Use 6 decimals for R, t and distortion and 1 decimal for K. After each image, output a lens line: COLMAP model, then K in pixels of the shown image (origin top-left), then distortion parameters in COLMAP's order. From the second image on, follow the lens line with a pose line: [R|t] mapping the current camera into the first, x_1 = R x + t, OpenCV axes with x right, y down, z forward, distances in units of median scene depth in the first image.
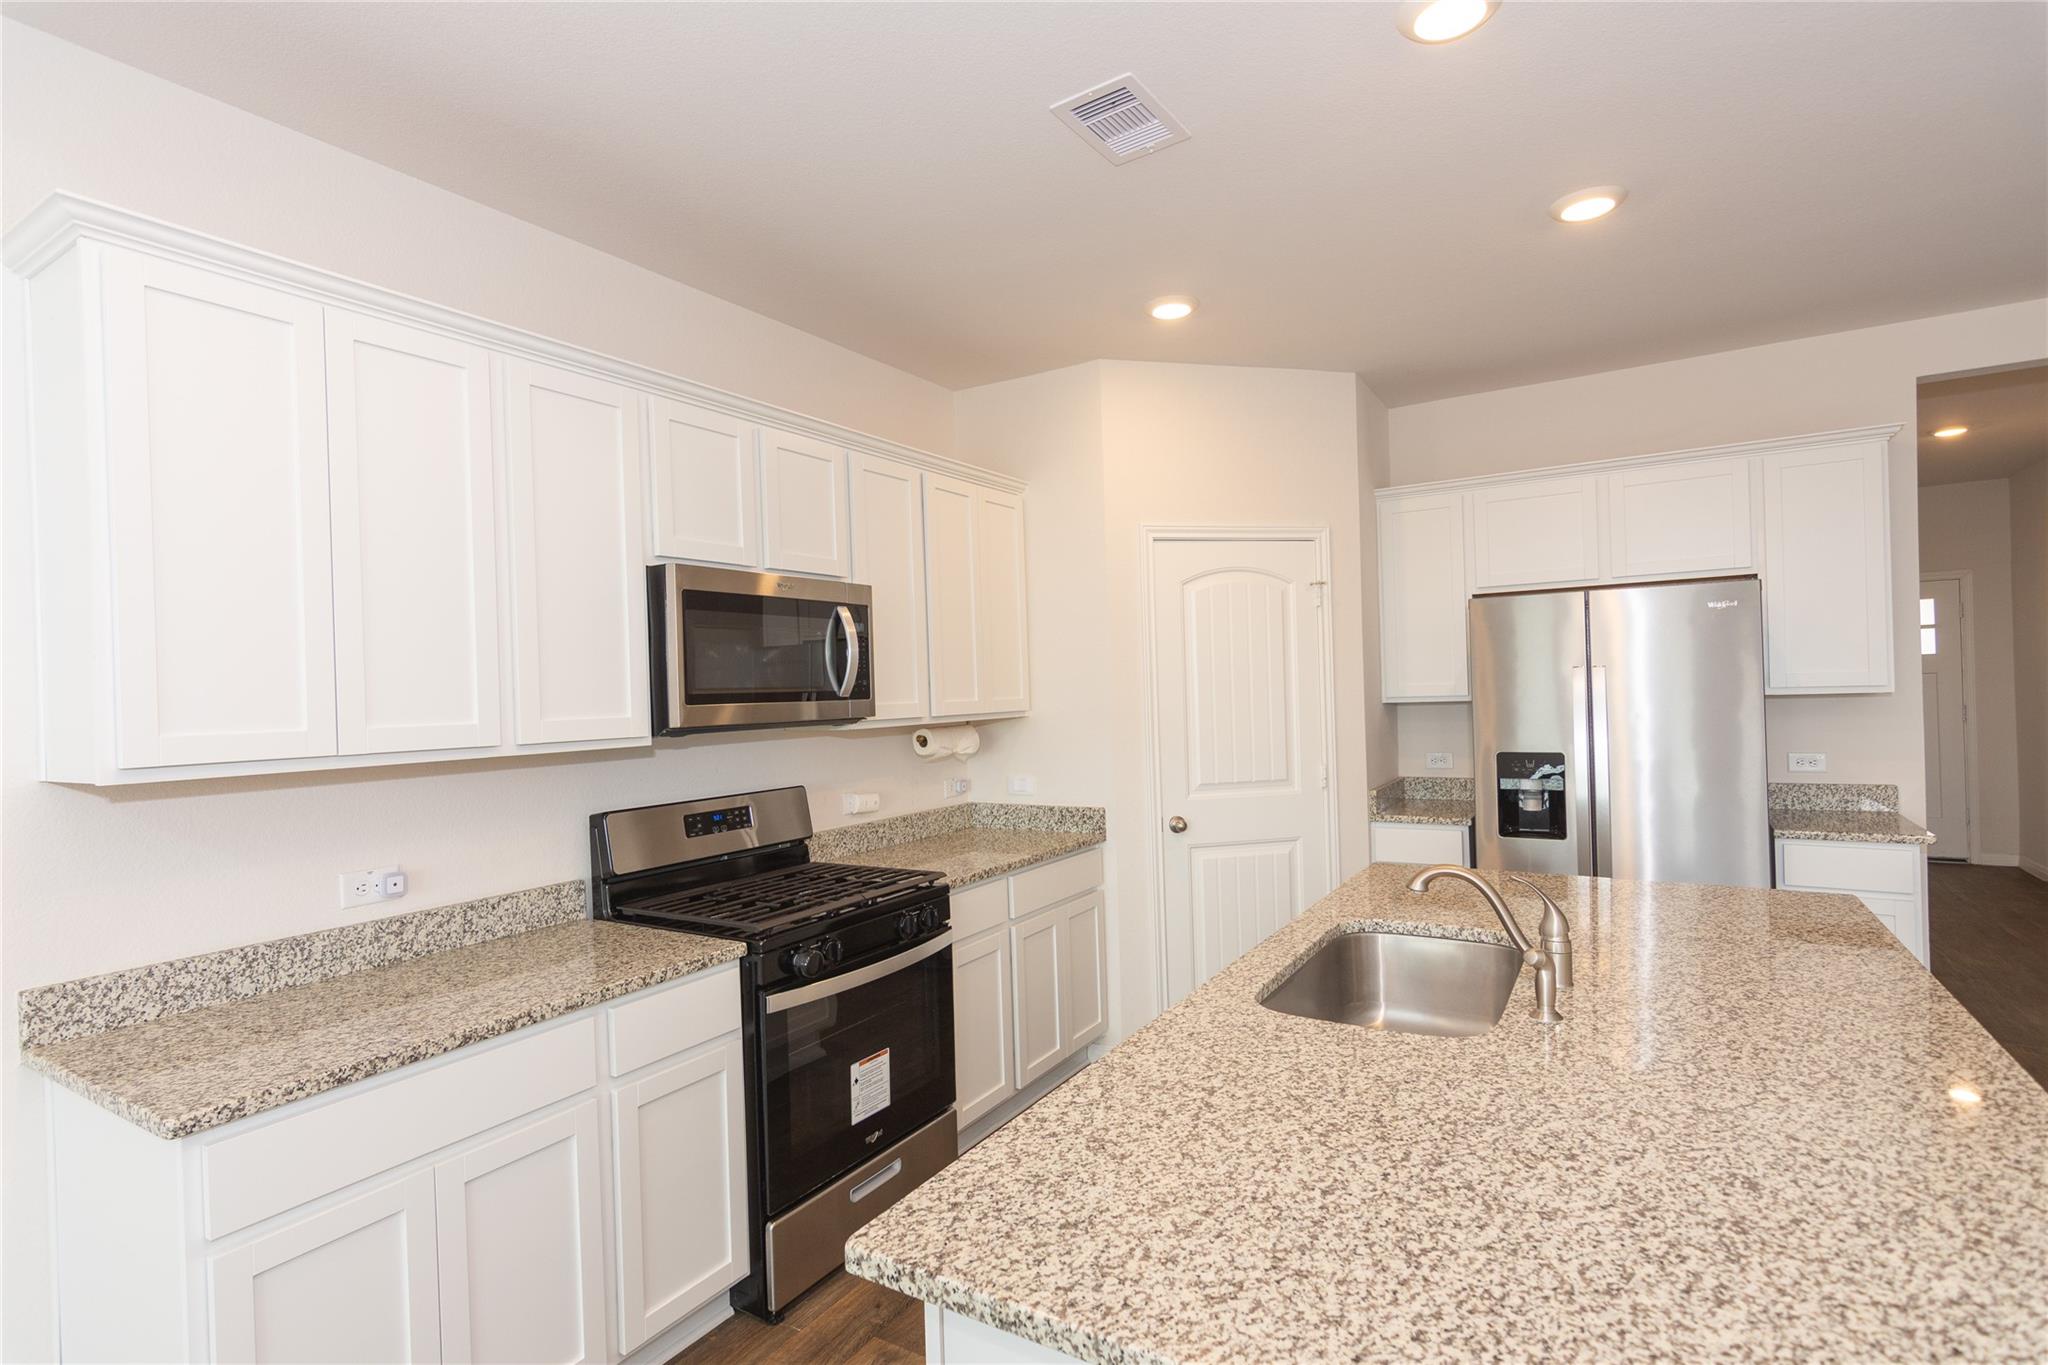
lens RADIAL K [[1005.2, 0, 1026.2], [0, 1005.2, 695.3], [0, 0, 1]] dist [-0.002402, 0.000565]
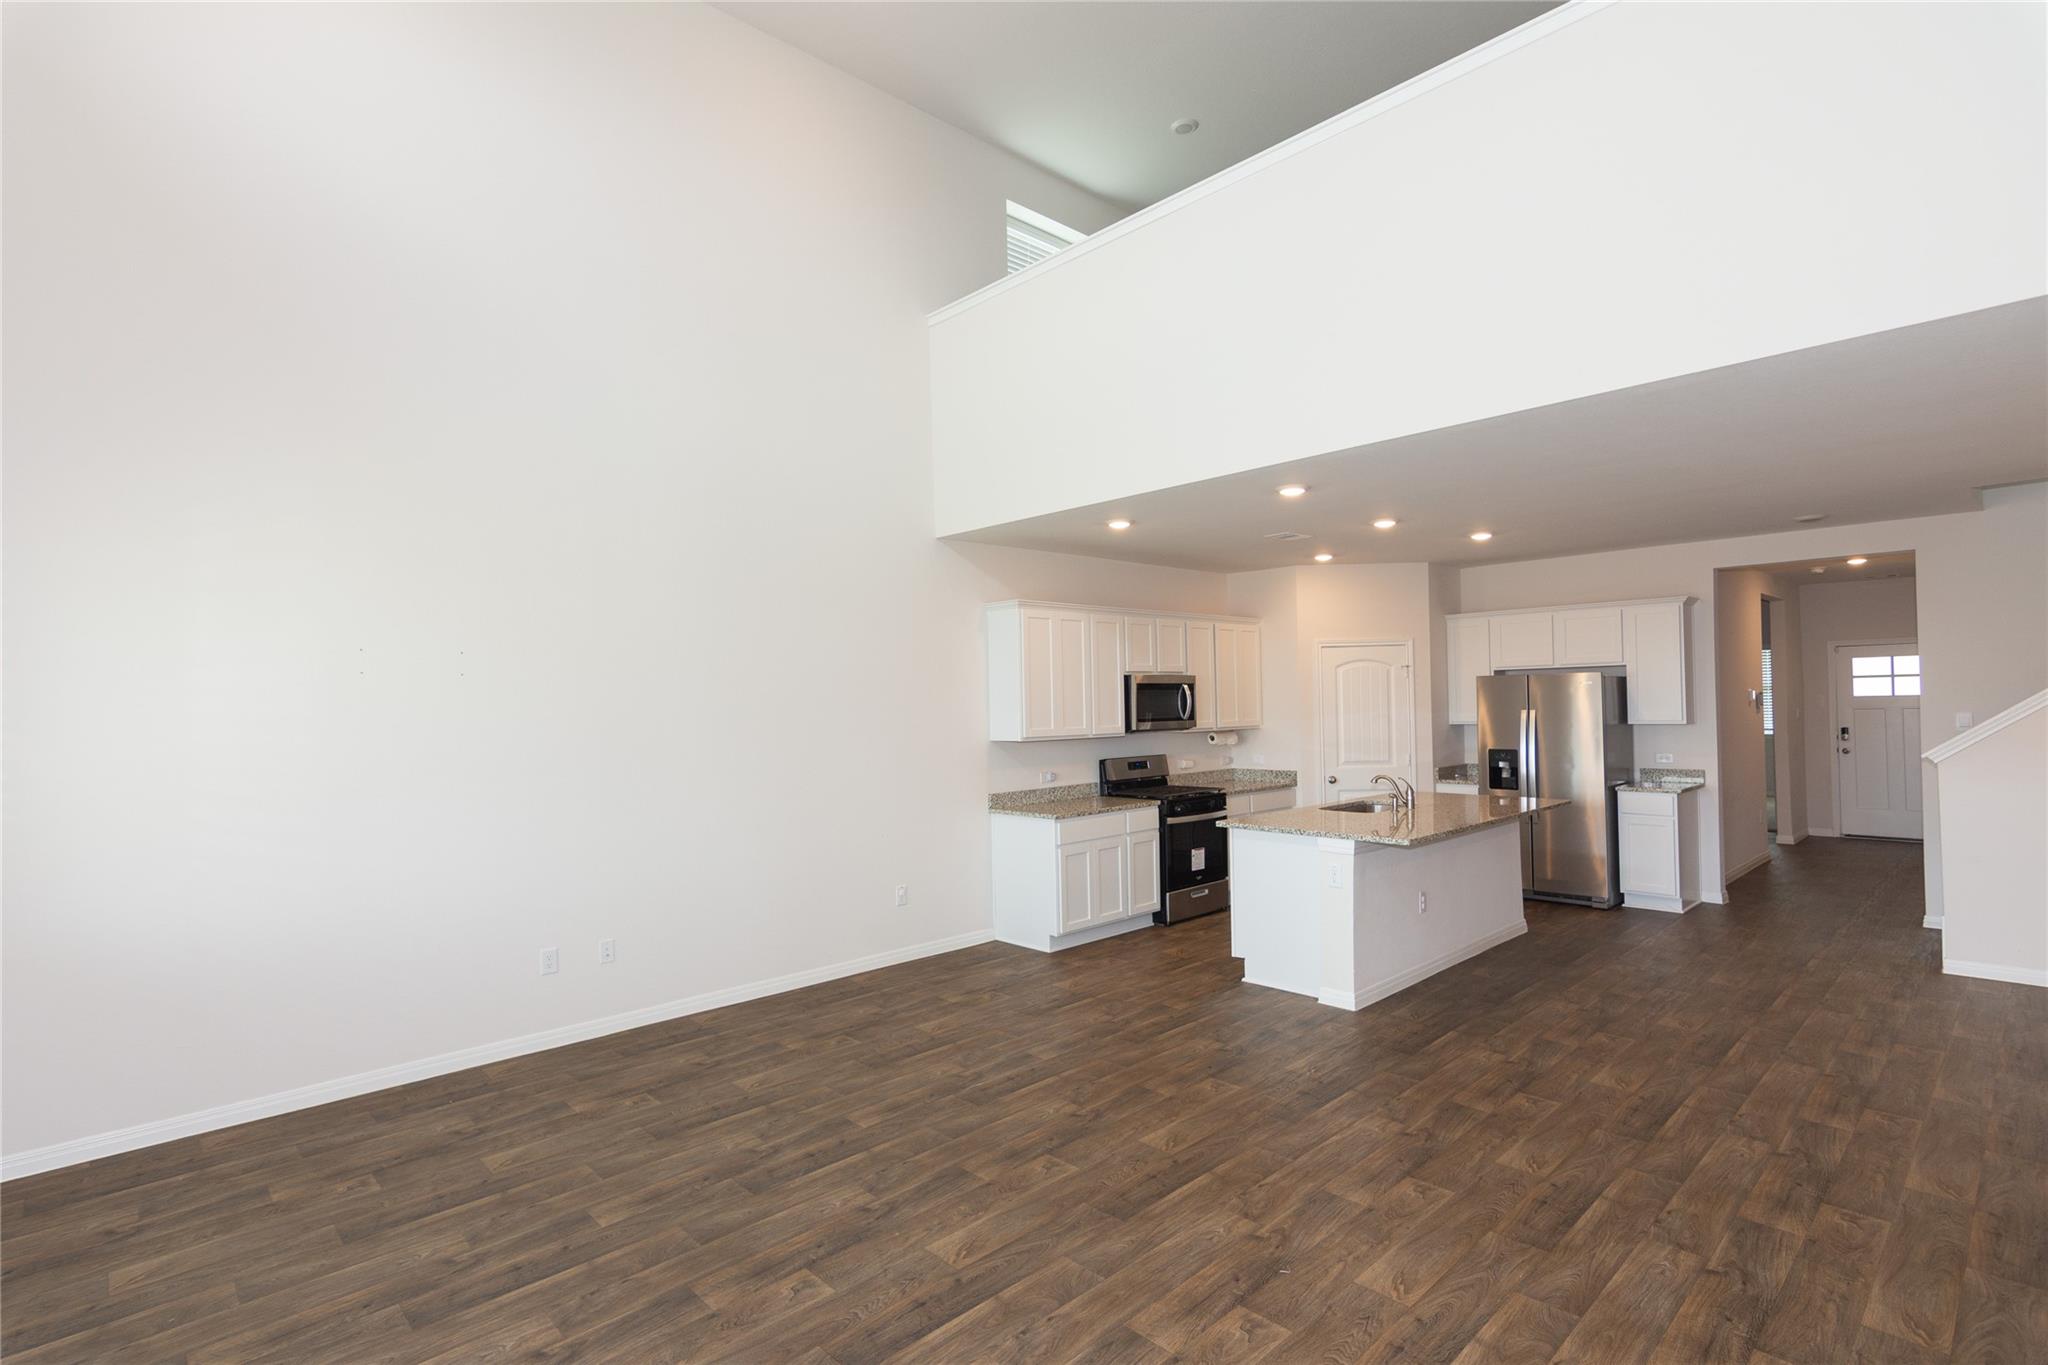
lens RADIAL K [[1005.2, 0, 1026.2], [0, 1005.2, 695.3], [0, 0, 1]] dist [-0.002402, 0.000565]
pose [[0.969713, 0.009951, -0.244045, 0.046280], [-0.012121, 0.999899, -0.007391, -0.031999], [0.243947, 0.010126, 0.969736, -1.423603]]
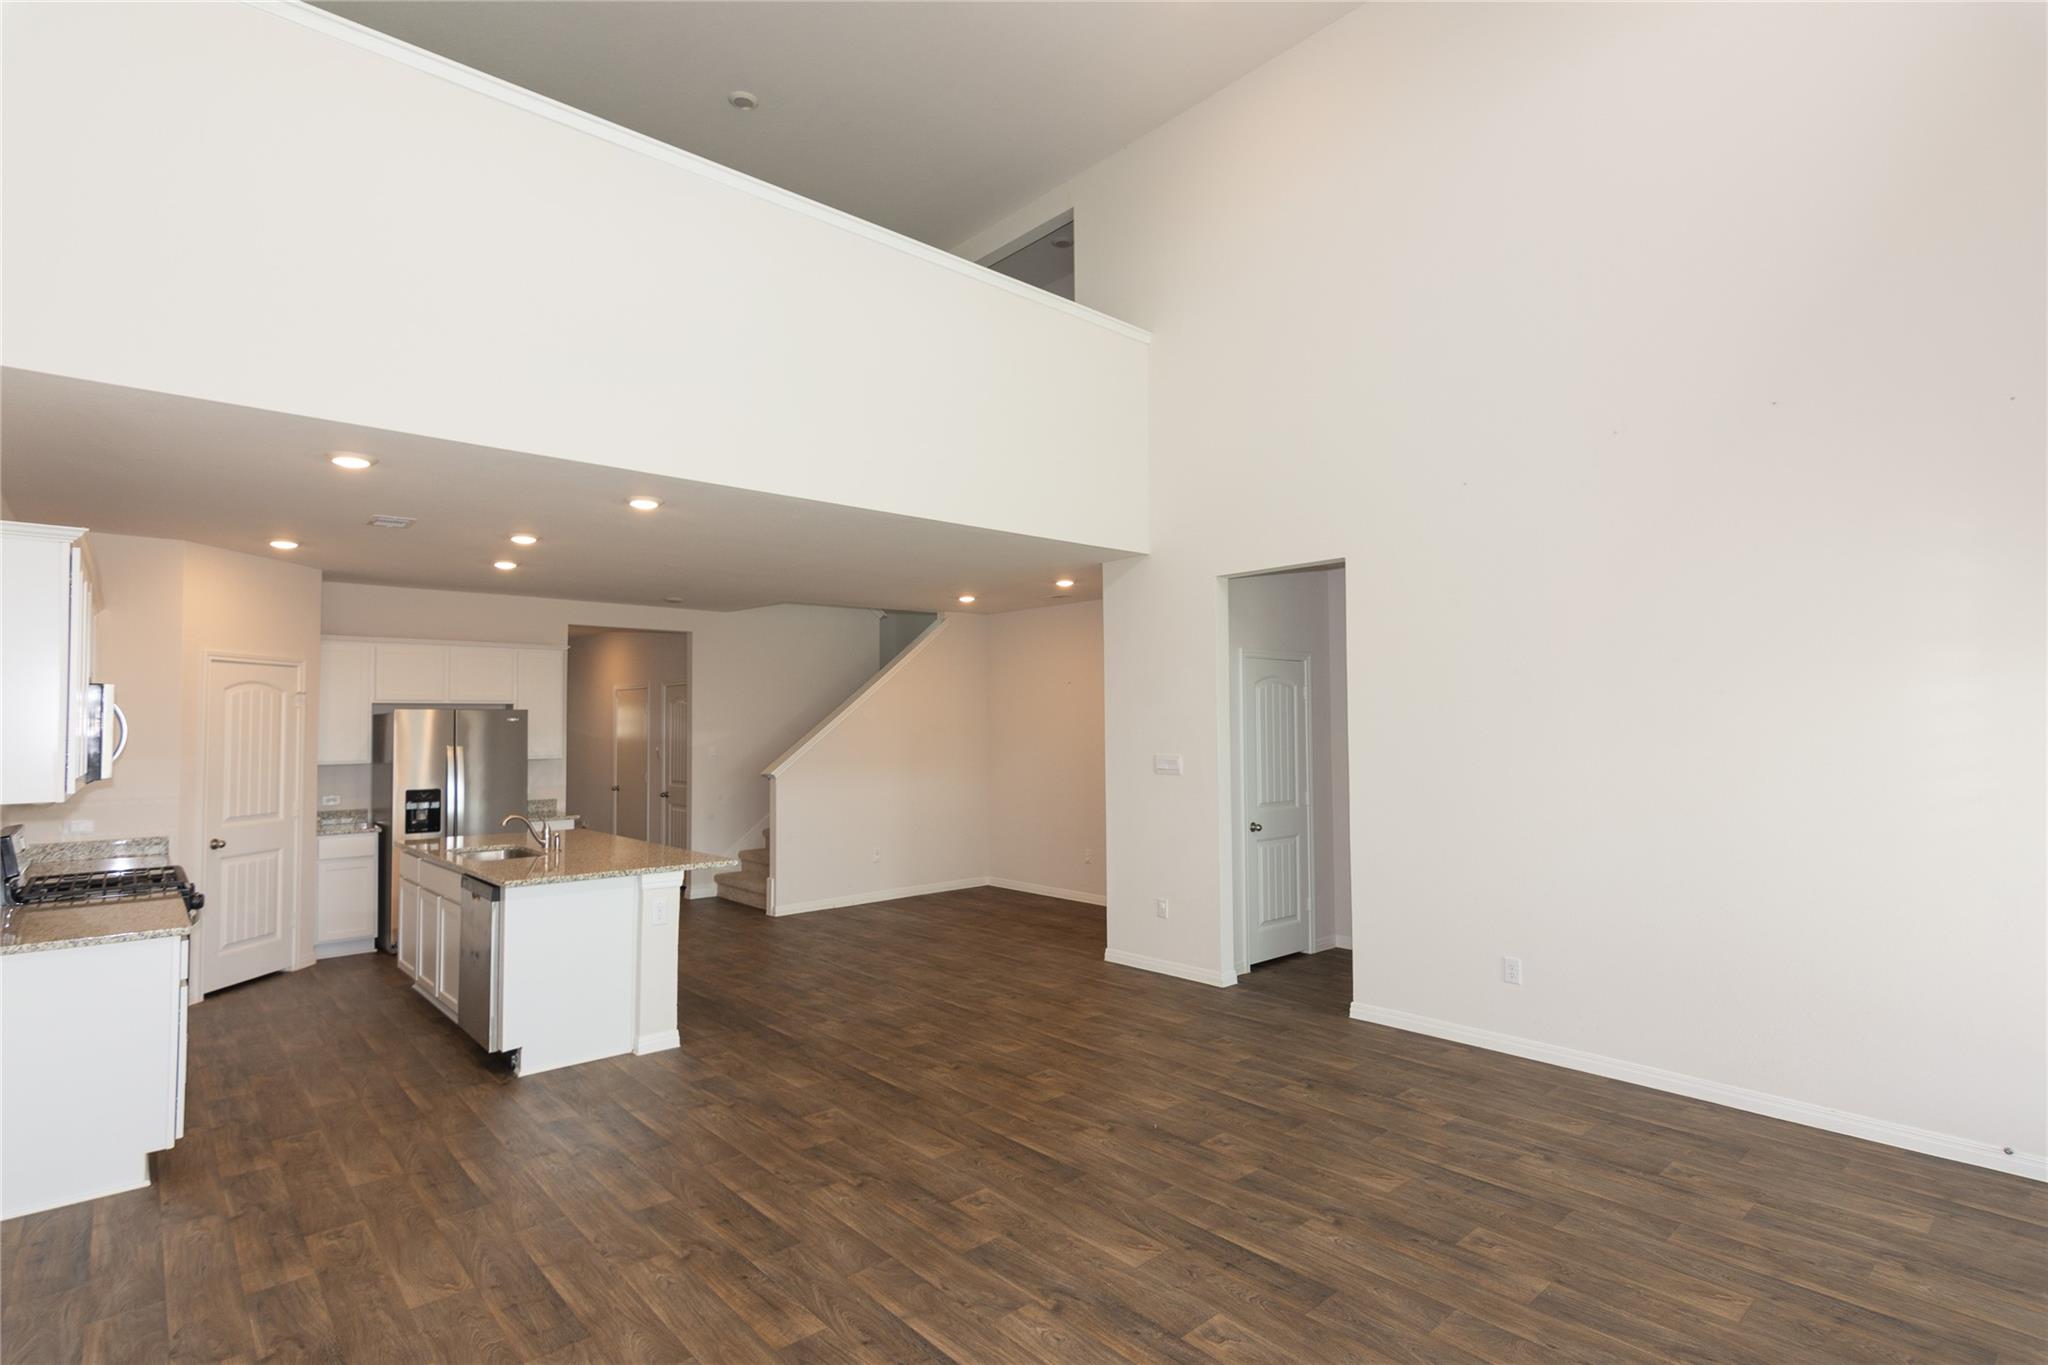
lens RADIAL K [[979.1, 0, 1023.7], [0, 979.1, 626.1], [0, 0, 1]] dist [-0.001292, 0.007499]
pose [[0.275133, 0.124757, 0.953277, -1.171776], [0.005149, 0.991339, -0.131224, -0.002777], [-0.961392, 0.041013, 0.272108, -0.752854]]
